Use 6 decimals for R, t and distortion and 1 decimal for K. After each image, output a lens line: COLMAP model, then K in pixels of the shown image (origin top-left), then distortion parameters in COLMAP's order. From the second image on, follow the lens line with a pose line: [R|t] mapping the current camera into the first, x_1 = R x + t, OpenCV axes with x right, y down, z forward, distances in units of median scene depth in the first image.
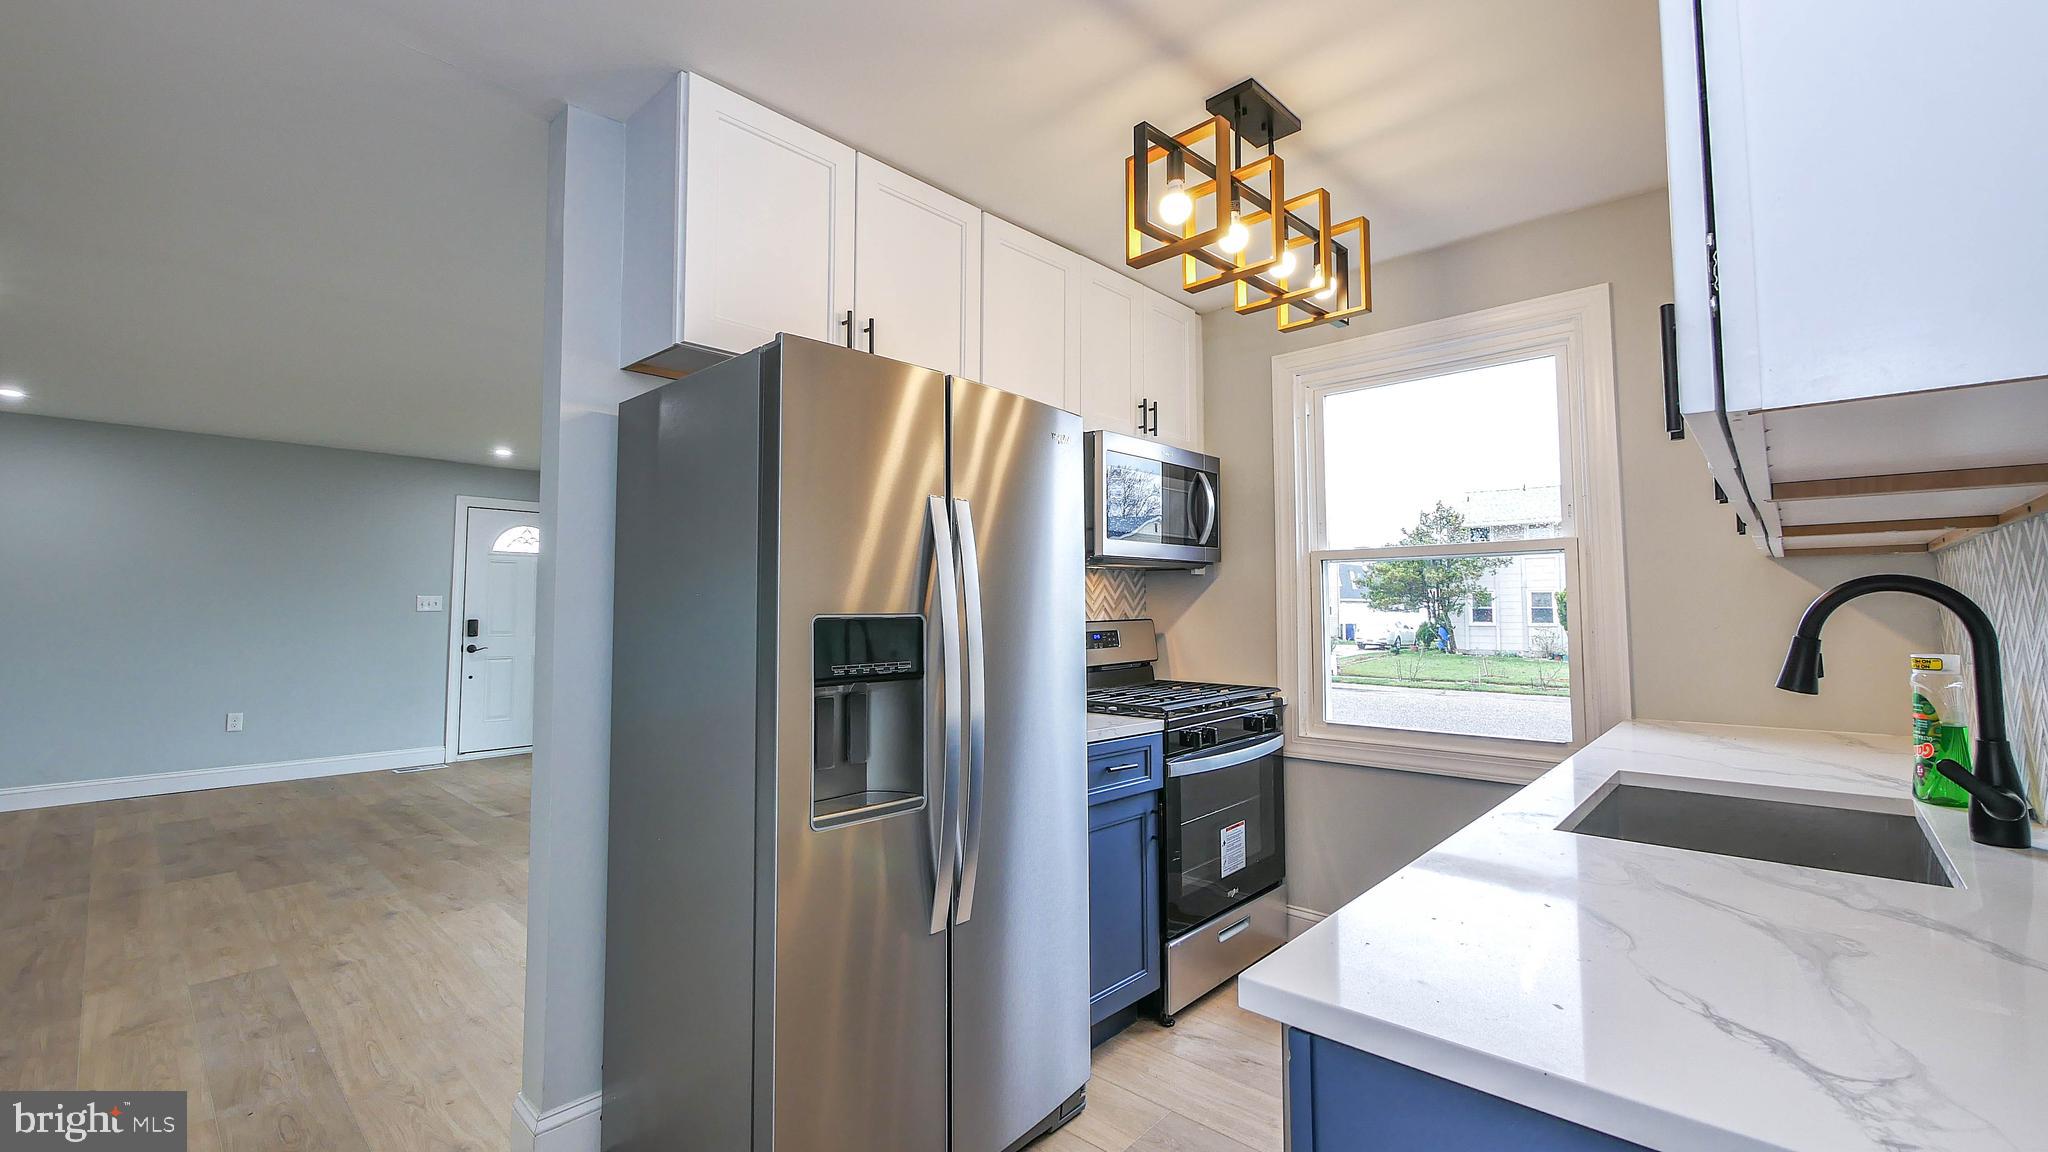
lens RADIAL K [[851.3, 0, 1022.2], [0, 851.3, 561.6], [0, 0, 1]] dist [-0.002639, -0.000644]
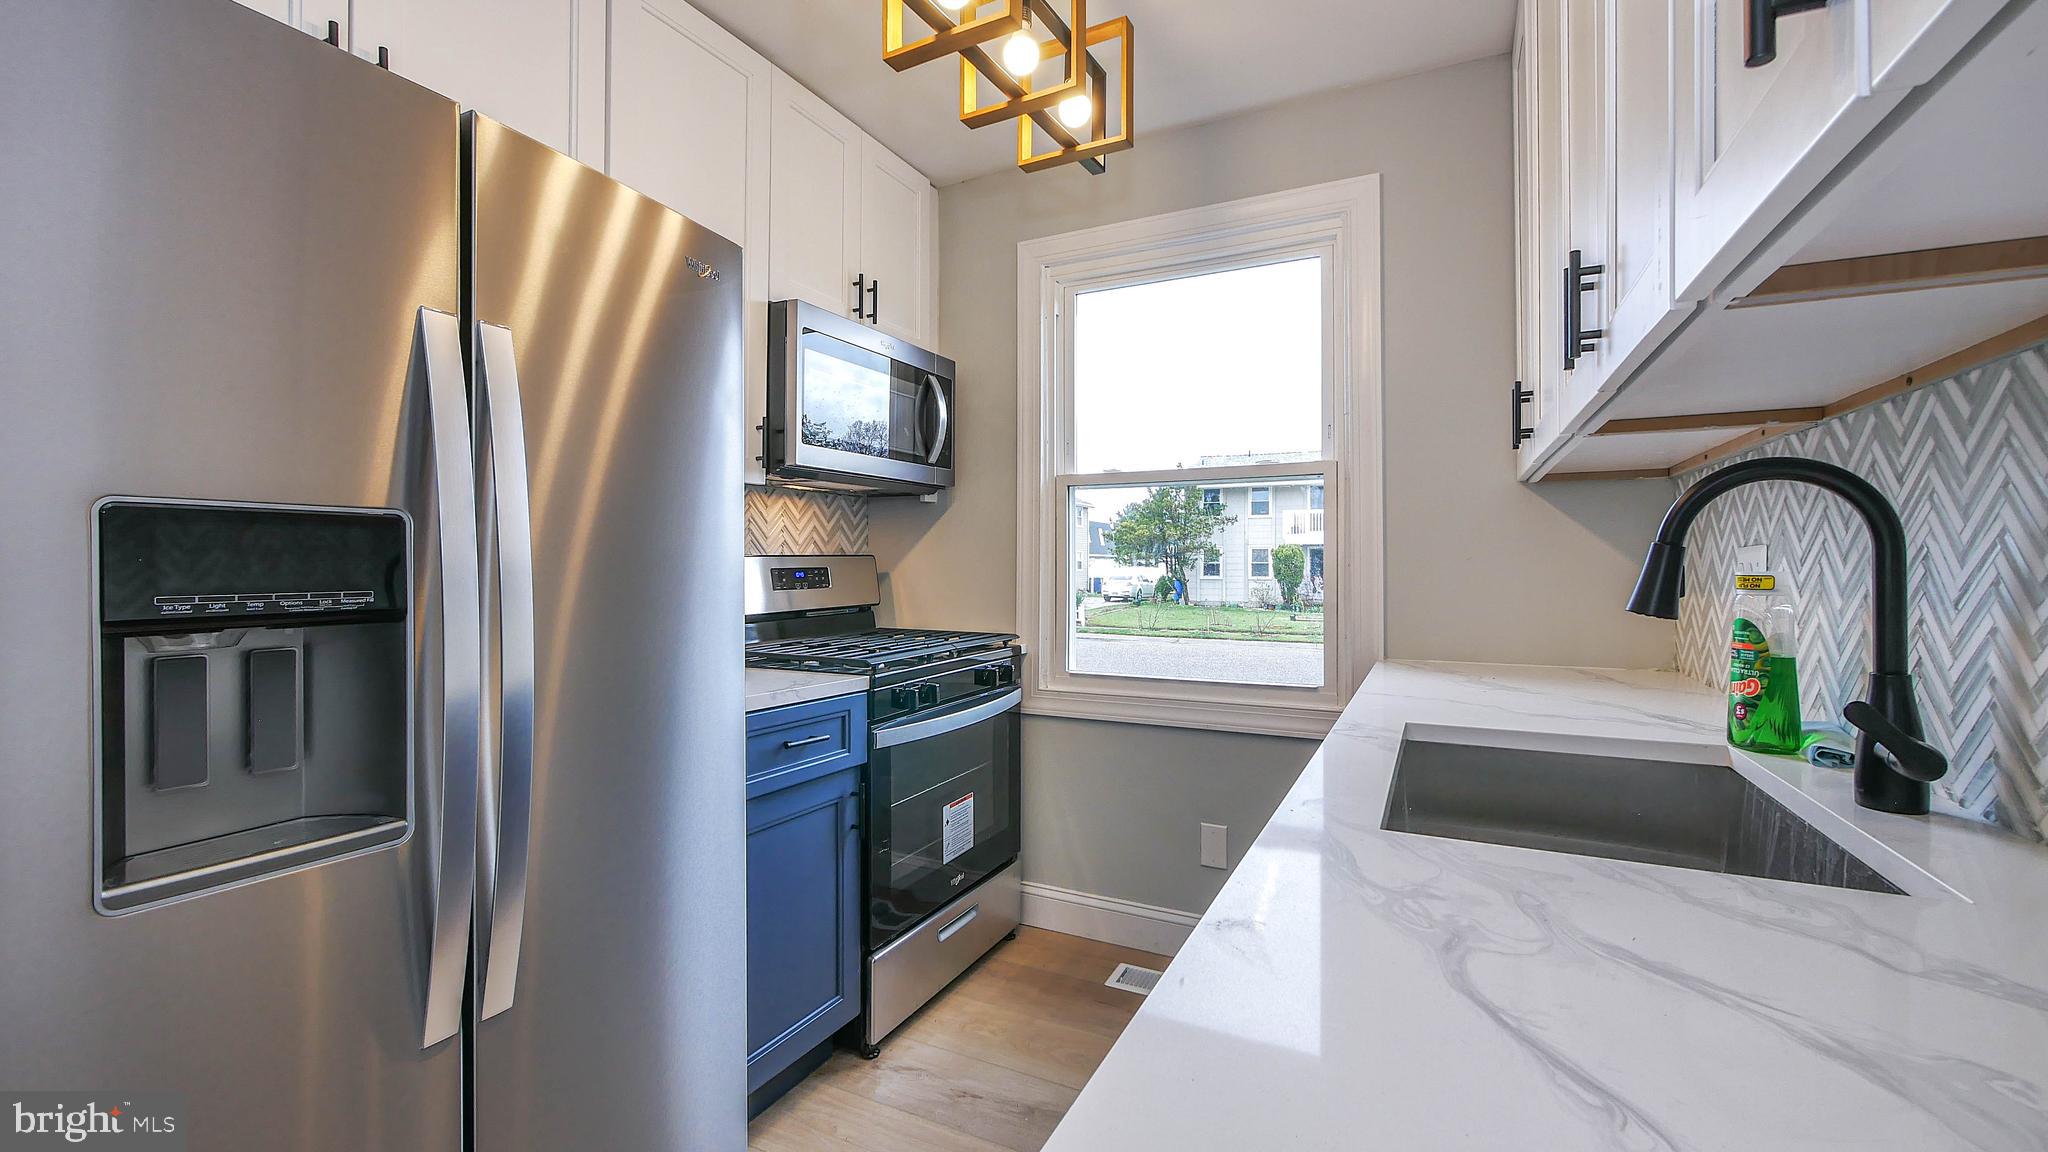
lens RADIAL K [[851.3, 0, 1014.0], [0, 851.3, 565.0], [0, 0, 1]] dist [-0.002639, -0.000644]
pose [[0.964159, 0.003035, 0.265309, 0.085079], [-0.018085, 0.998361, 0.054300, 0.039085], [-0.264709, -0.057152, 0.962633, 0.217226]]
